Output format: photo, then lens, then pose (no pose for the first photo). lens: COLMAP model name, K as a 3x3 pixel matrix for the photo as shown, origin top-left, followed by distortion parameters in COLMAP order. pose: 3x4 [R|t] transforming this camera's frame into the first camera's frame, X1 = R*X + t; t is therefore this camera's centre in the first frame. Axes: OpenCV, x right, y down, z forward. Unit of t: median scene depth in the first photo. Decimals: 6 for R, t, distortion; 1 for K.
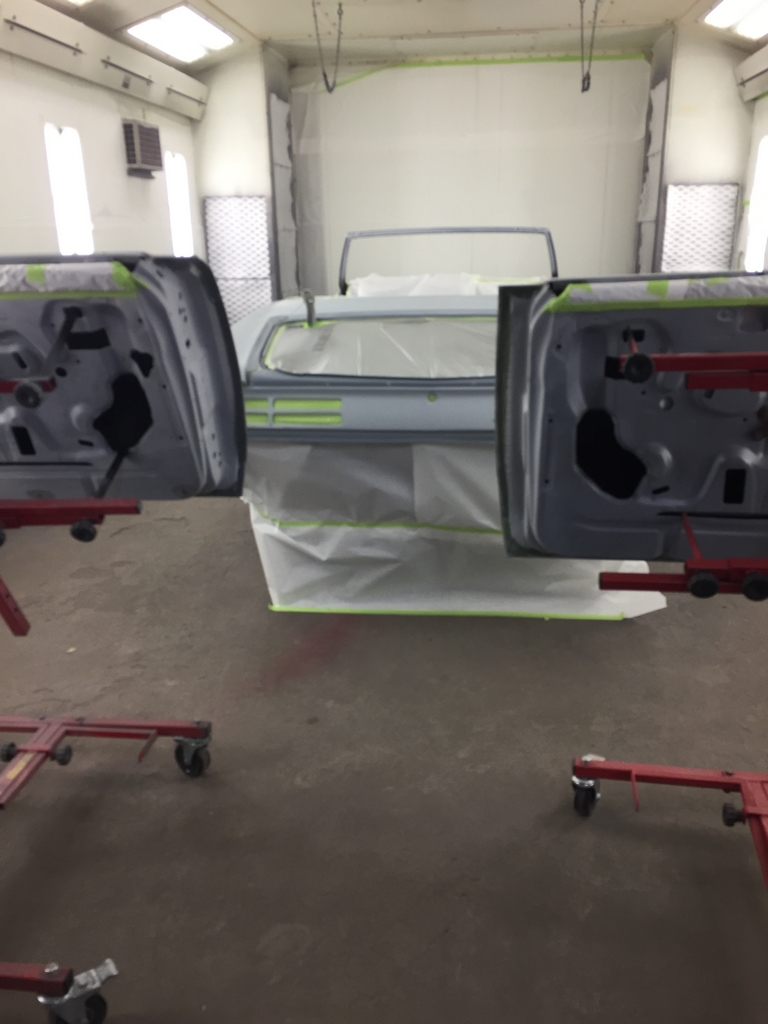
lens RADIAL K [[854.6, 0, 383.7], [0, 854.6, 506.1], [0, 0, 1]] dist [0.122193, -0.162584]
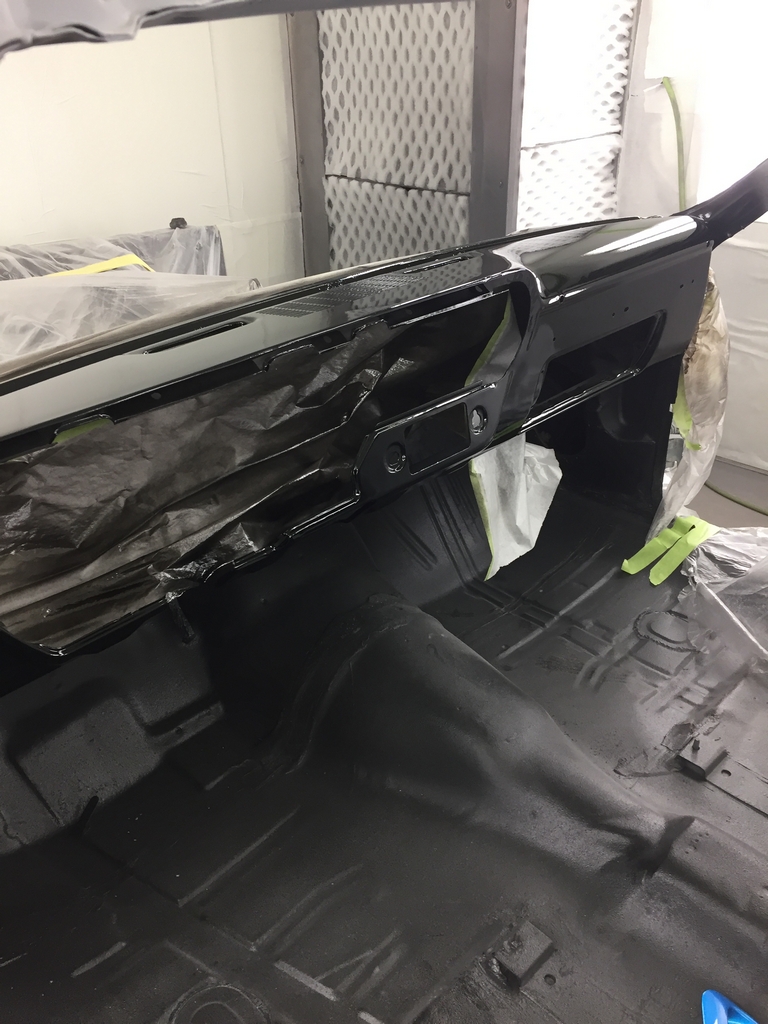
lens RADIAL K [[869.6, 0, 385.1], [0, 869.6, 508.2], [0, 0, 1]] dist [0.099825, -0.142029]
pose [[0.625970, -0.375837, 0.683307, -0.021080], [0.252047, 0.926683, 0.278803, -0.253375], [-0.737993, -0.002297, 0.674804, 0.815541]]
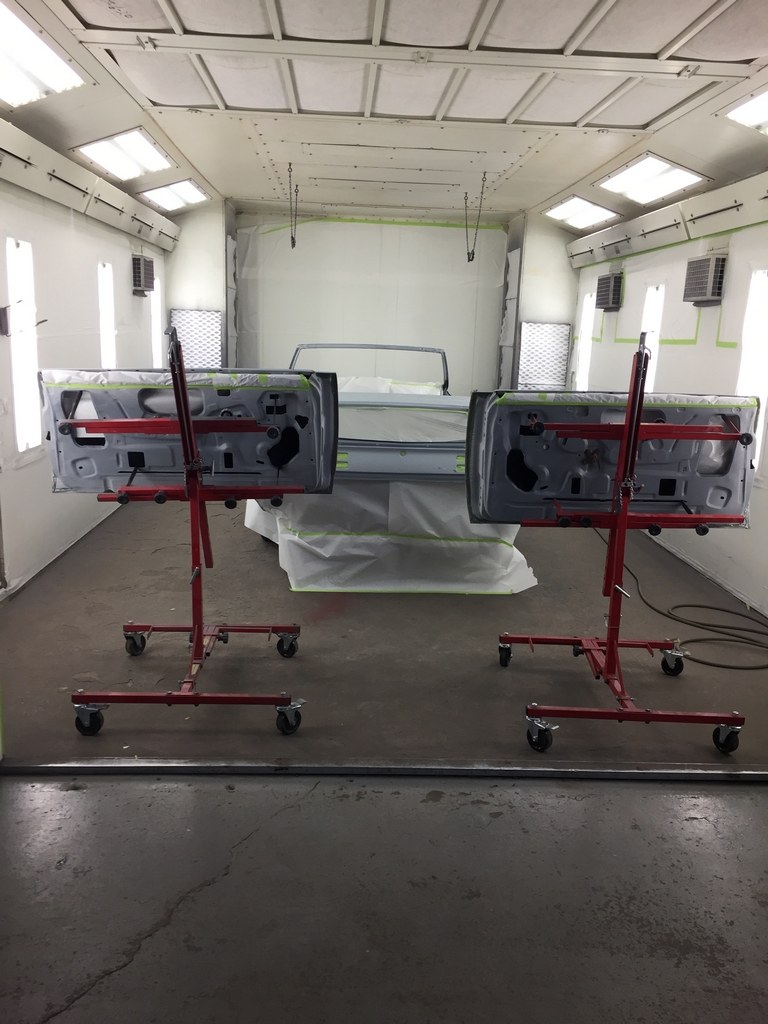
lens RADIAL K [[862.2, 0, 385.5], [0, 862.2, 512.3], [0, 0, 1]] dist [0.090637, -0.127479]
pose [[0.985006, 0.016841, 0.171697, -0.117298], [0.000534, 0.994922, -0.100648, 0.069363], [-0.172520, 0.099231, 0.979995, -0.278463]]
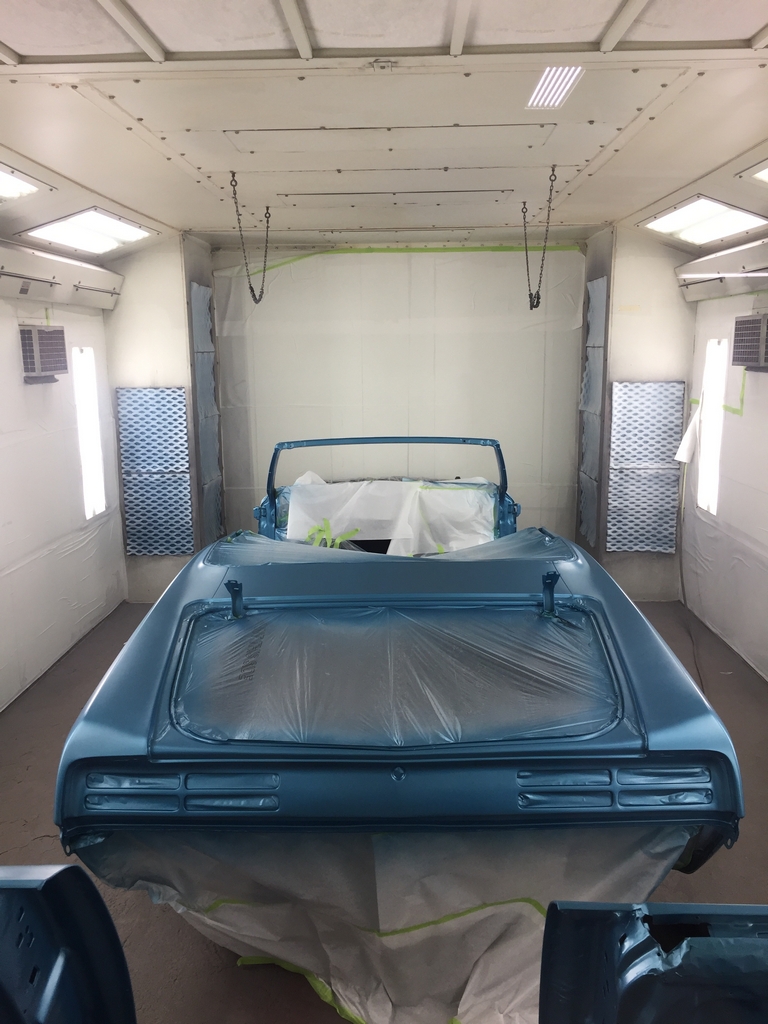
lens RADIAL K [[862.2, 0, 385.5], [0, 862.2, 512.3], [0, 0, 1]] dist [0.090637, -0.127479]
pose [[0.995860, -0.011335, 0.090190, -0.010078], [0.022141, 0.992559, -0.119737, -0.117016], [-0.088161, 0.121238, 0.988701, 0.095381]]
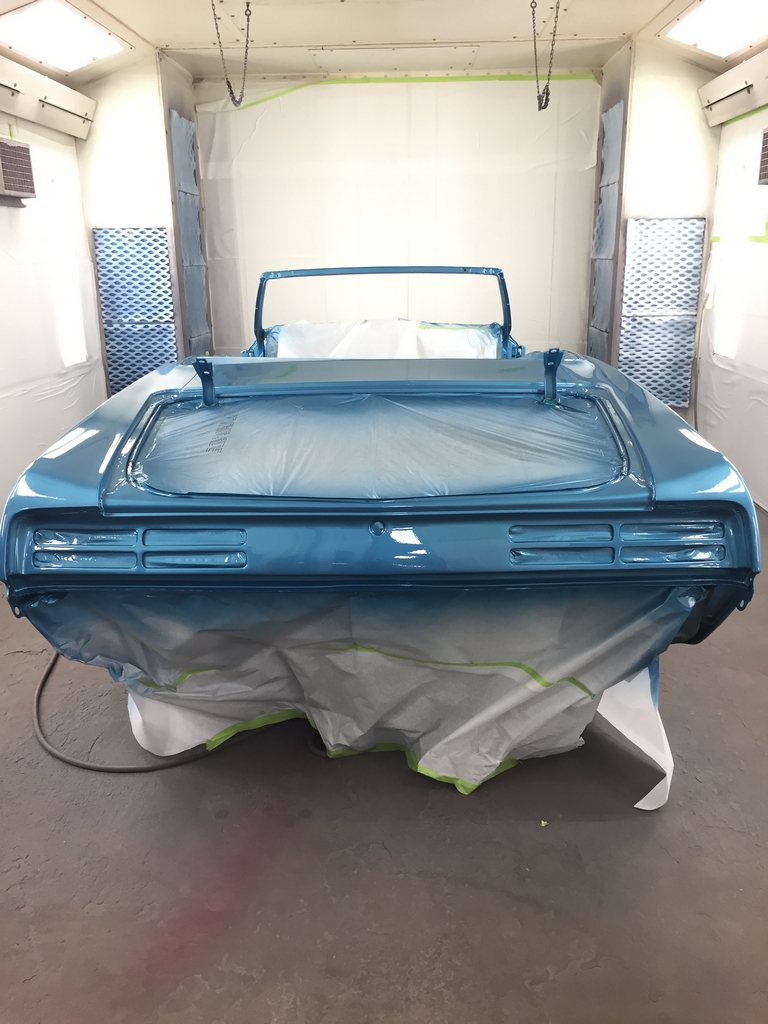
lens RADIAL K [[869.6, 0, 385.1], [0, 869.6, 508.2], [0, 0, 1]] dist [0.099825, -0.142029]
pose [[0.996541, -0.021113, 0.080379, 0.002439], [0.023552, 0.999287, -0.029516, -0.053748], [-0.079698, 0.031307, 0.996327, 0.135788]]
